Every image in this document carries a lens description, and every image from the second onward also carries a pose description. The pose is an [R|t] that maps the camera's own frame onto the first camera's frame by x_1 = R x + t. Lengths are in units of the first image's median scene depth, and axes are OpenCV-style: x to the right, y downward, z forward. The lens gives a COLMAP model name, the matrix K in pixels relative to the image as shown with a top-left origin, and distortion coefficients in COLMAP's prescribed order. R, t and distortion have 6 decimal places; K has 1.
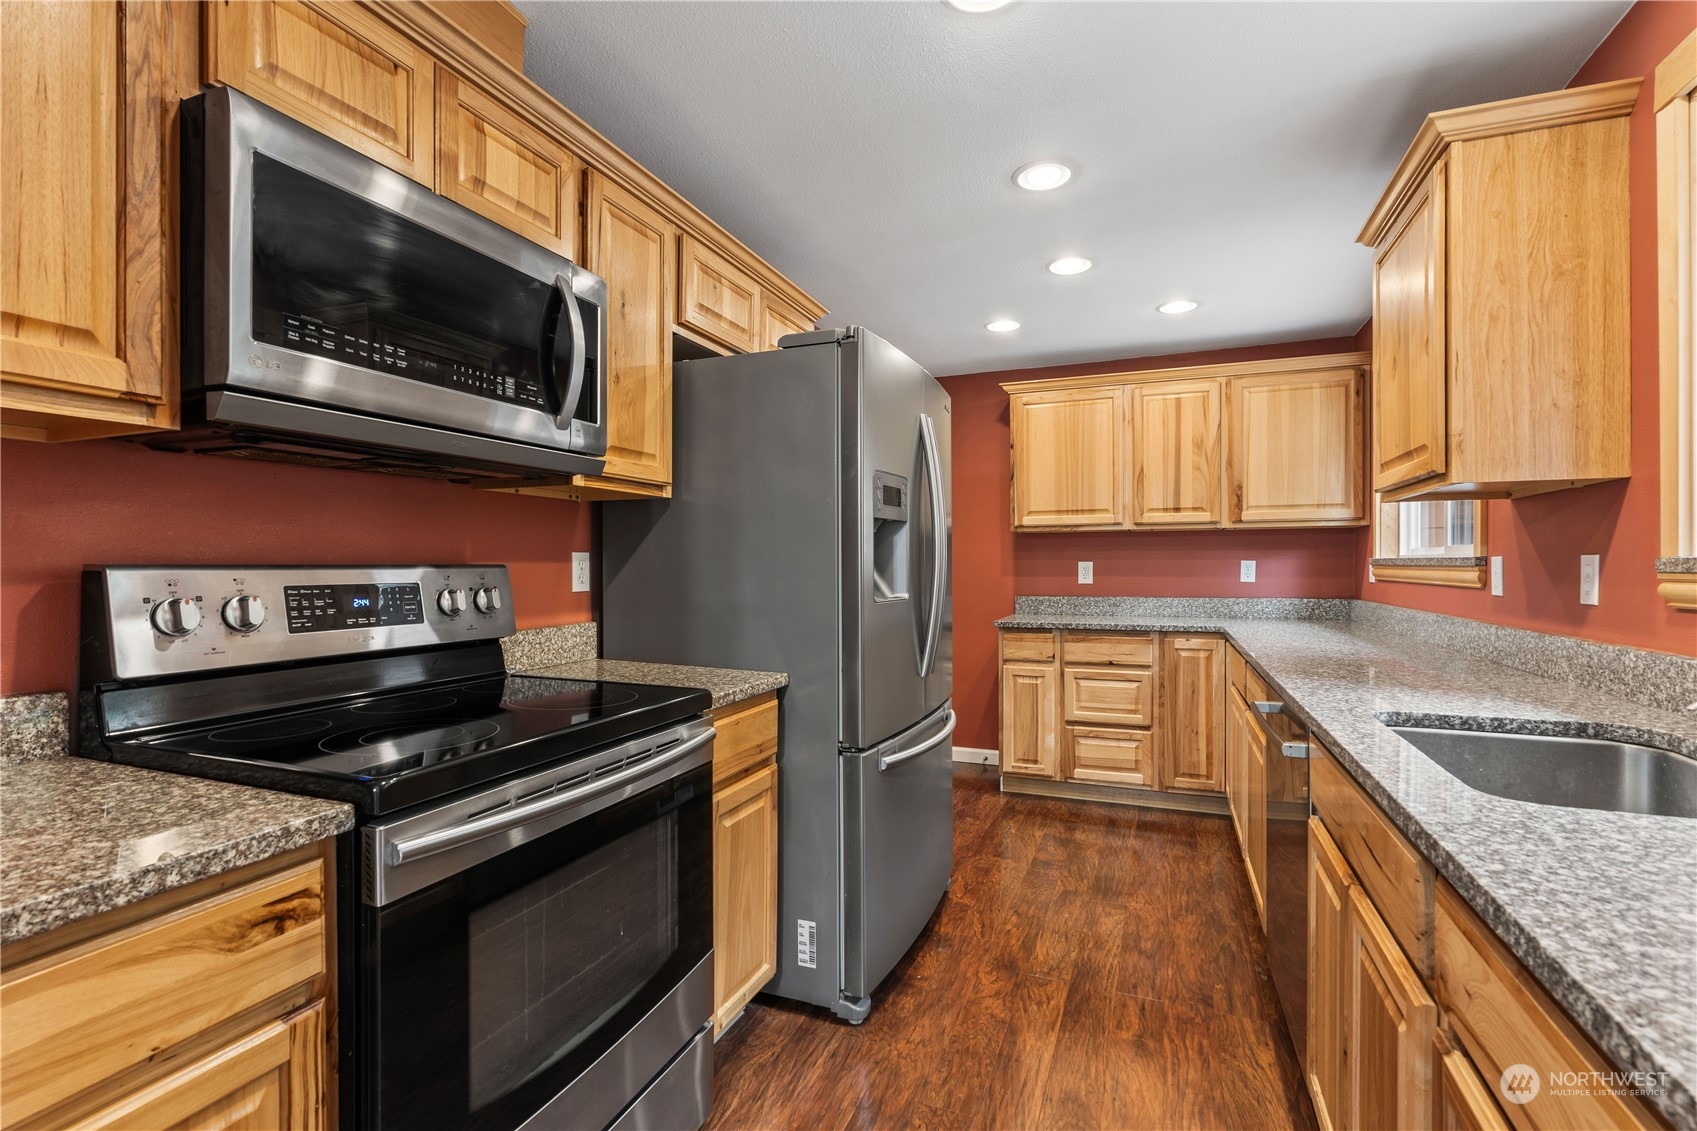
lens RADIAL K [[766.7, 0, 848.0], [0, 766.7, 568.4], [0, 0, 1]] dist [-0.002451, -0.000168]
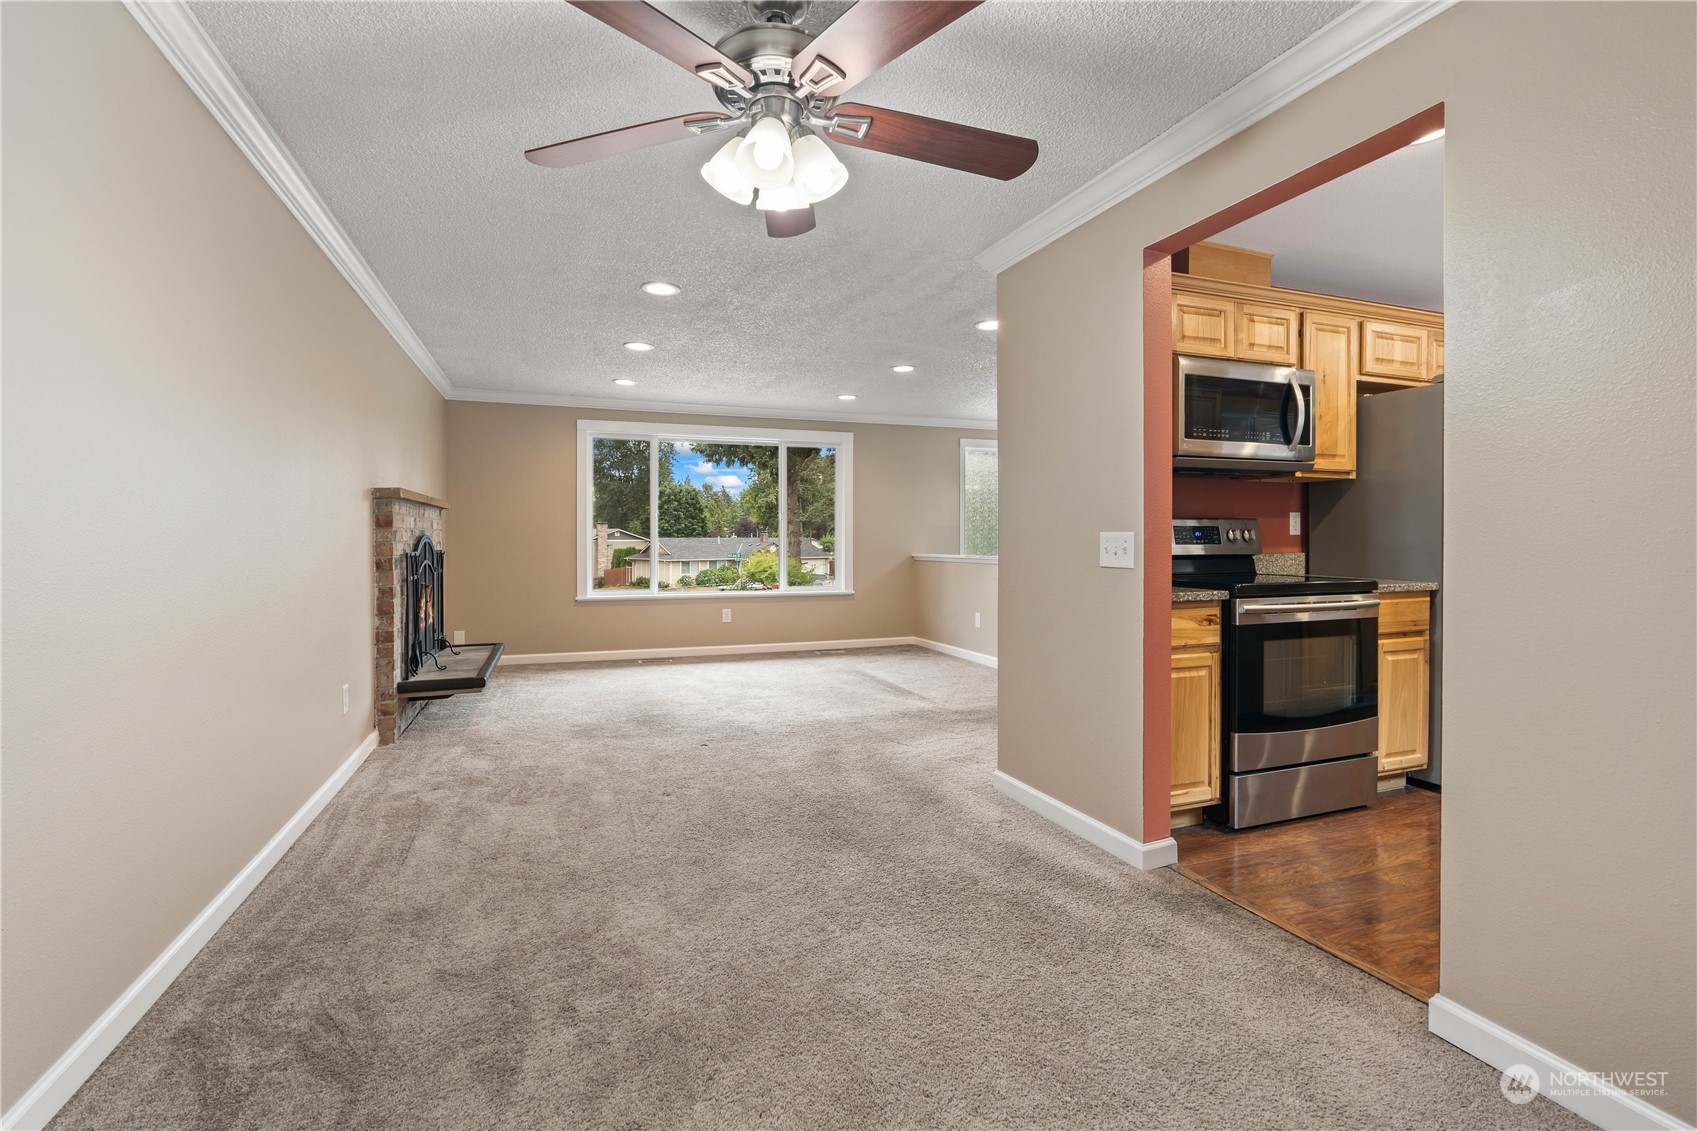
lens RADIAL K [[768.7, 0, 839.1], [0, 768.7, 541.8], [0, 0, 1]] dist [-0.000632, -0.000292]
pose [[0.672154, 0.001440, -0.740410, 0.316056], [-0.001012, 0.999999, 0.001027, 0.057360], [0.740410, 0.000059, 0.672155, -1.198023]]
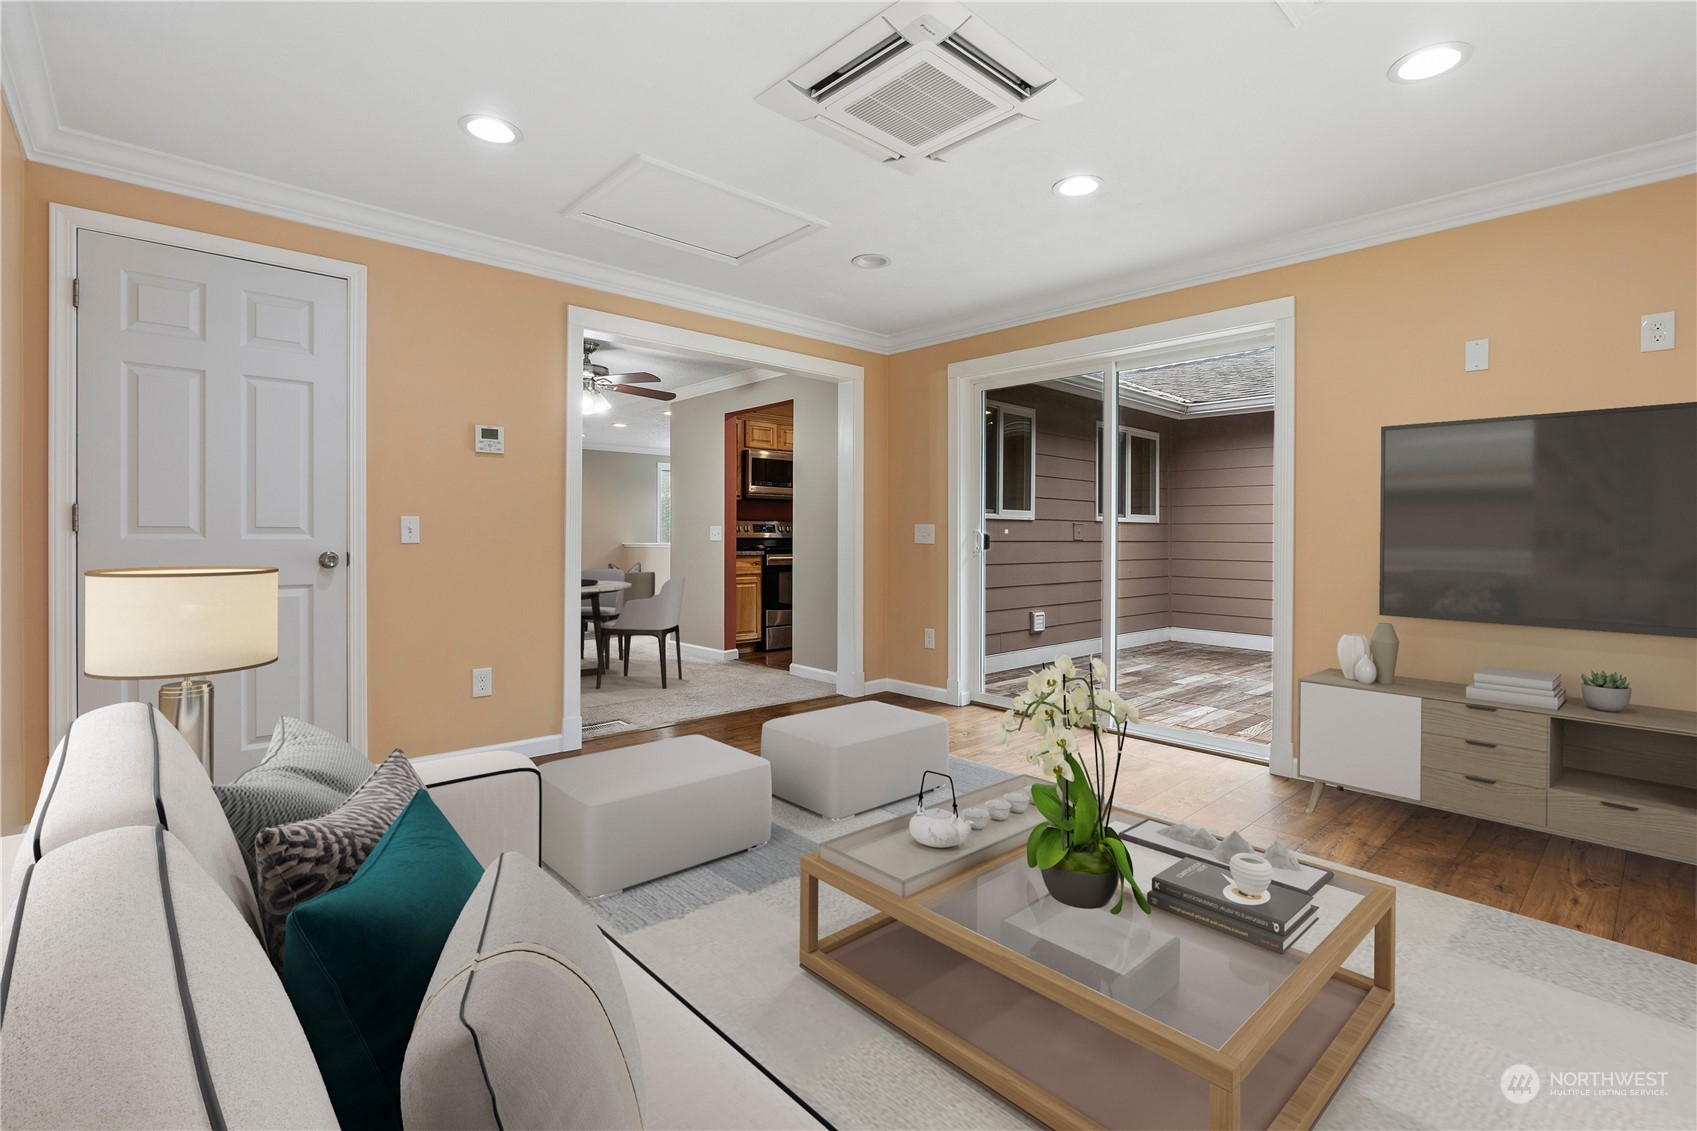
lens RADIAL K [[768.7, 0, 839.1], [0, 768.7, 541.8], [0, 0, 1]] dist [-0.000632, -0.000292]
pose [[0.898244, 0.008910, -0.439407, 1.751278], [-0.007019, 0.999958, 0.005929, 0.088711], [0.439441, -0.002242, 0.898269, -2.871378]]
